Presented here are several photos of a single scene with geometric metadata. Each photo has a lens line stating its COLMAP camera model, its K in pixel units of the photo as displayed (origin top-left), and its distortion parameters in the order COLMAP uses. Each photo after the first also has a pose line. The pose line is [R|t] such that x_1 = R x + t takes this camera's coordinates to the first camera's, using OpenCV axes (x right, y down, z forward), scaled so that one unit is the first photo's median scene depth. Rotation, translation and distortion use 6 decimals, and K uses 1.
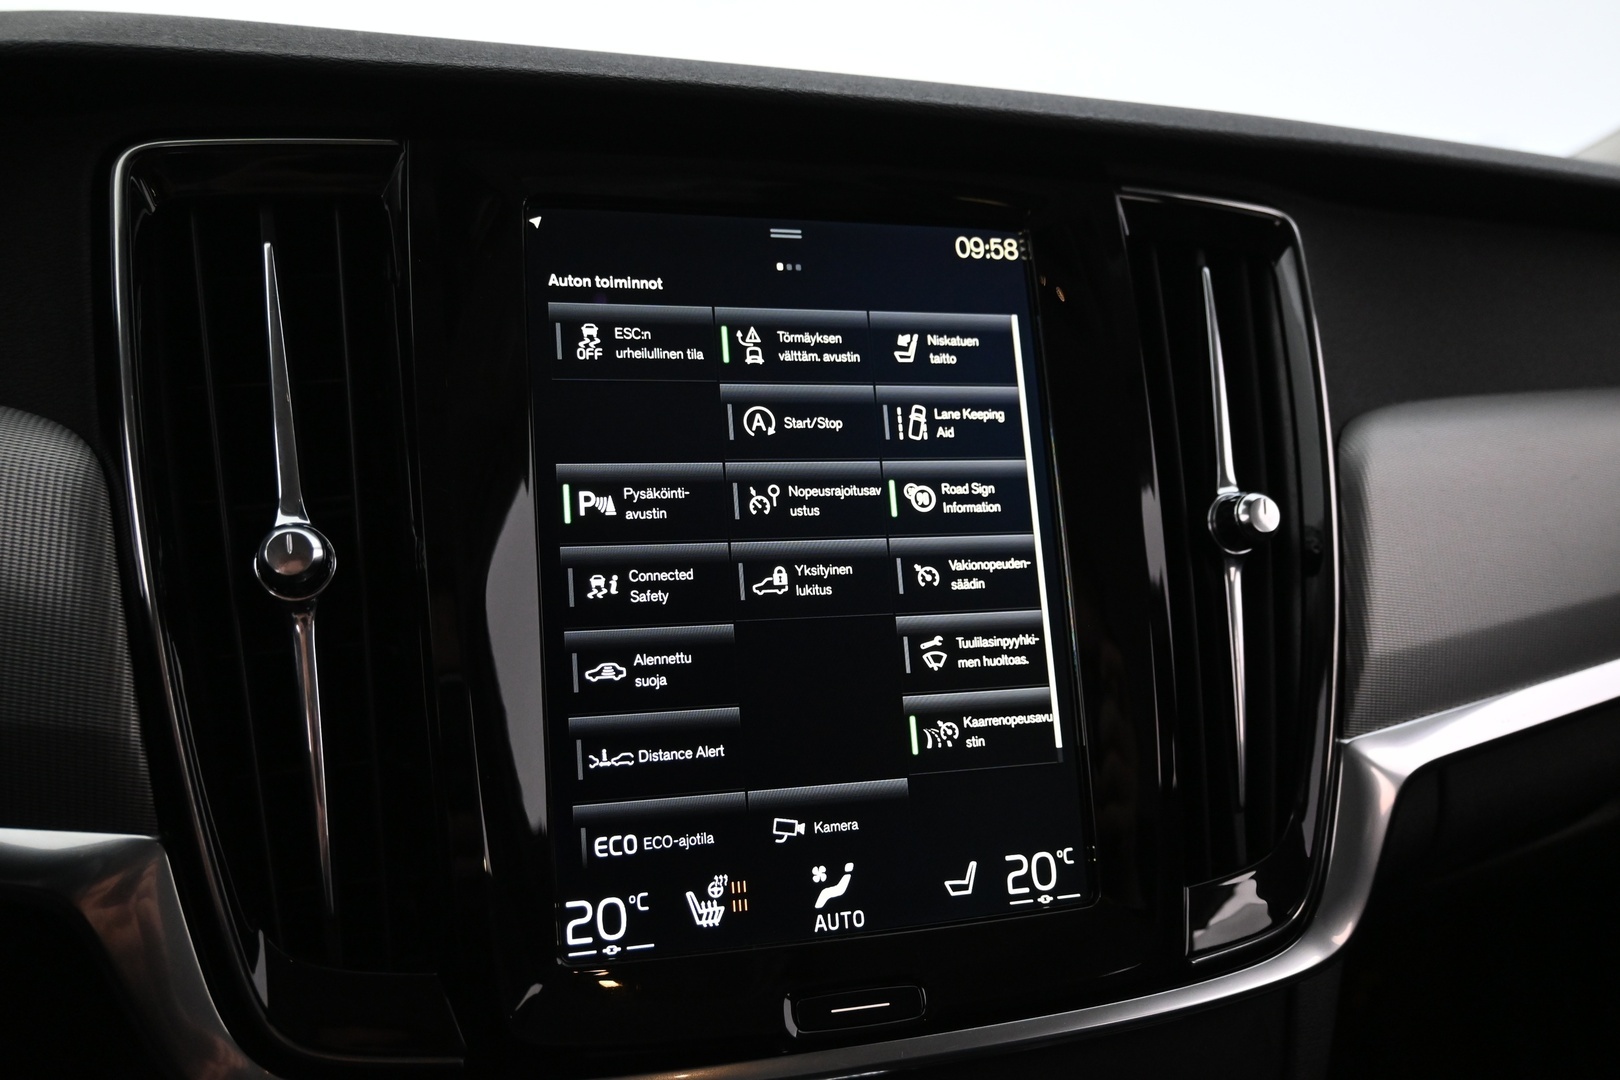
lens RADIAL K [[1384.6, 0, 813.4], [0, 1384.6, 538.9], [0, 0, 1]] dist [-0.013264, -0.006174]
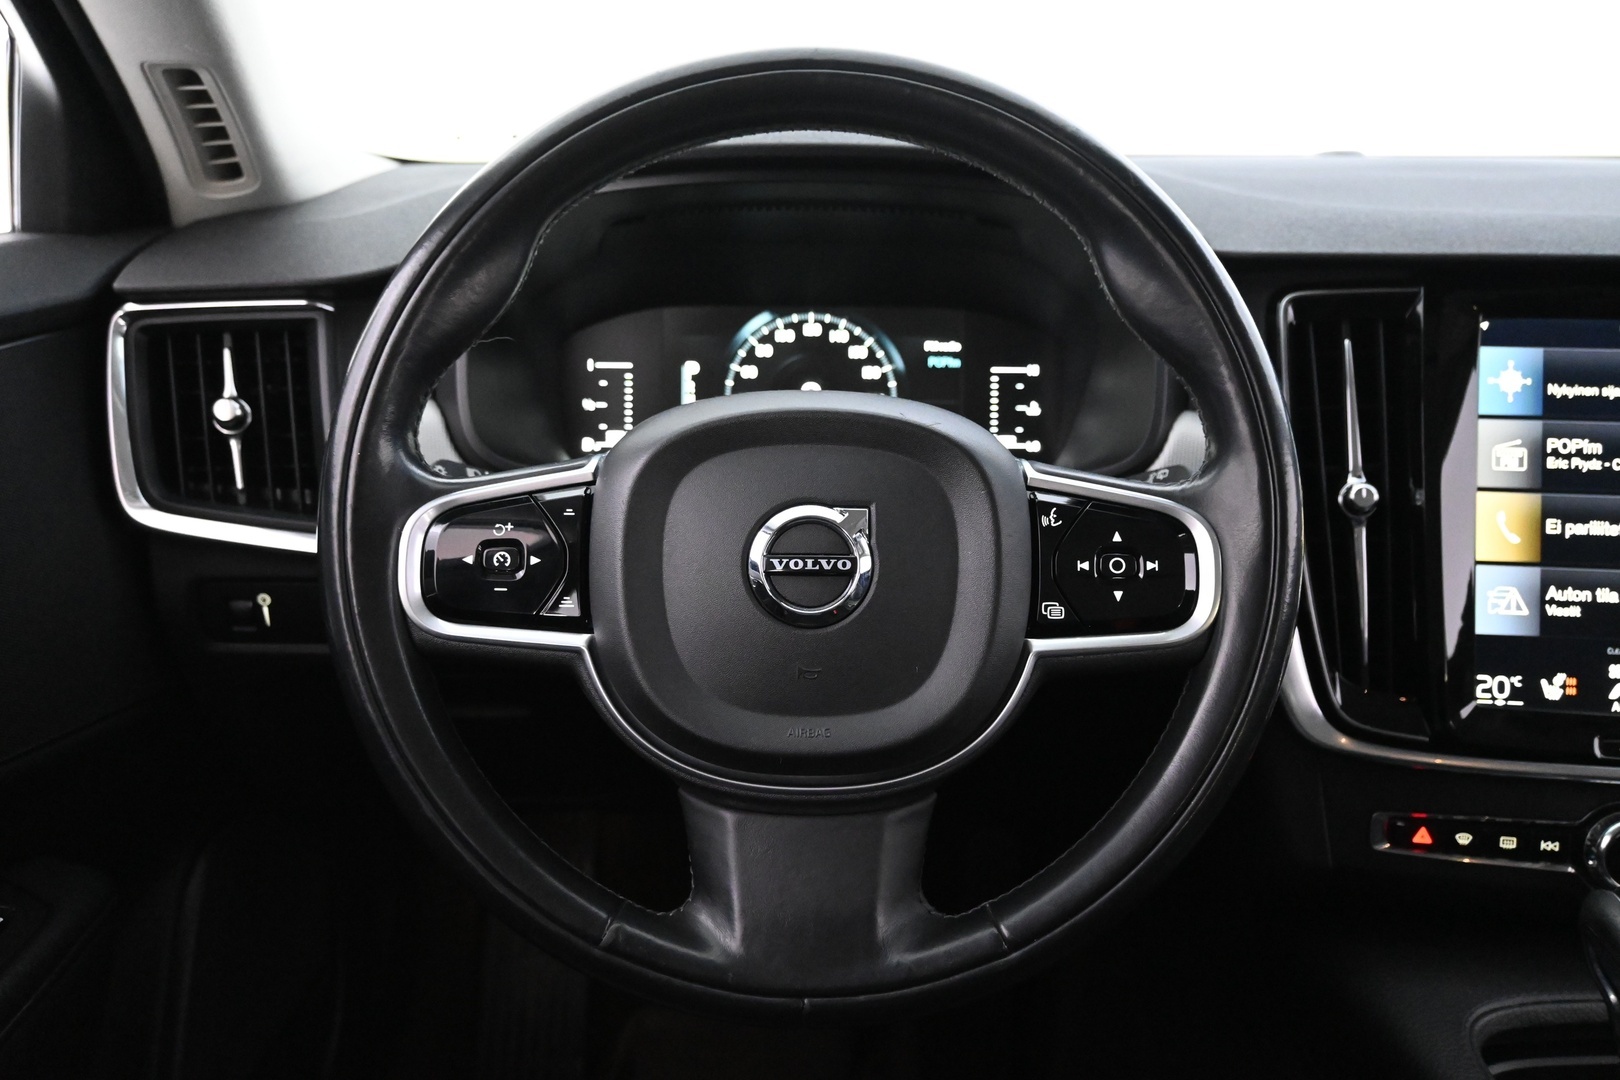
lens RADIAL K [[1446.3, 0, 805.9], [0, 1446.3, 544.8], [0, 0, 1]] dist [0.000690, -0.021442]
pose [[0.897257, 0.090063, -0.432225, -0.151607], [-0.046595, 0.992823, 0.110146, -0.105357], [0.439043, -0.078690, 0.895014, -1.204068]]
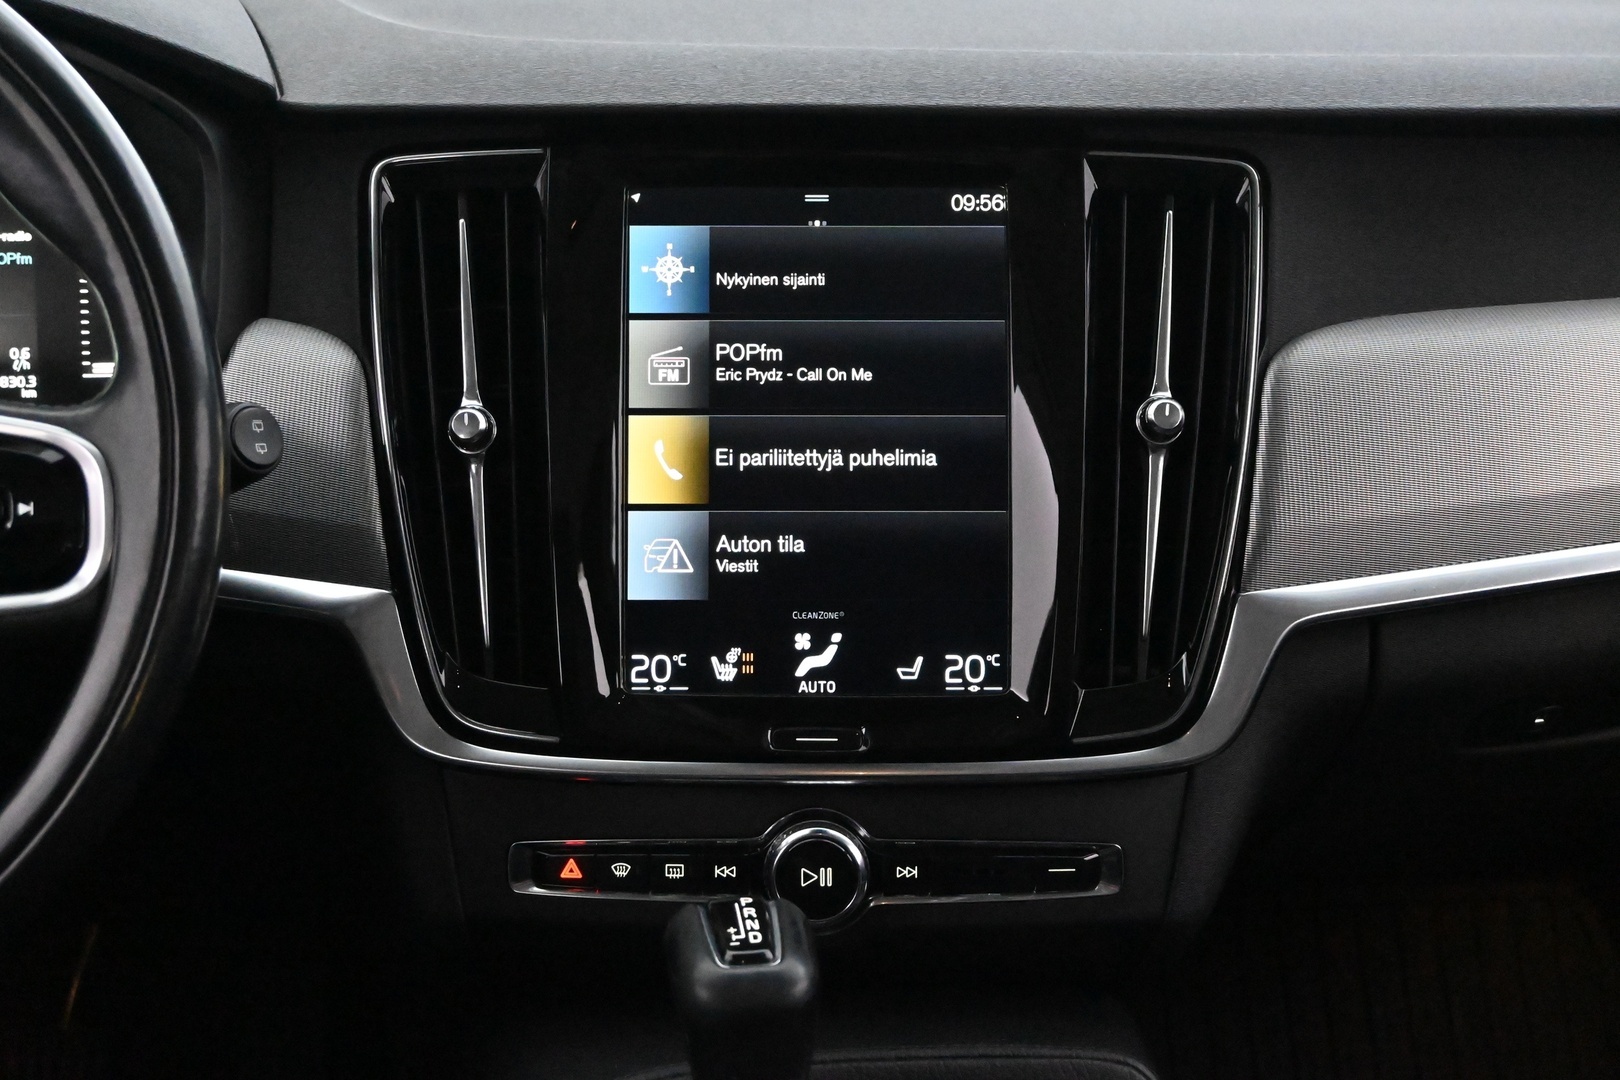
lens RADIAL K [[2592.0, 0, 821.2], [0, 2592.0, 548.5], [0, 0, 1]] dist [0.018315, 0.000000]
pose [[0.953034, 0.051413, -0.298466, 0.811104], [-0.025649, 0.995647, 0.089607, -0.111424], [0.301774, -0.077744, 0.950204, -1.546566]]
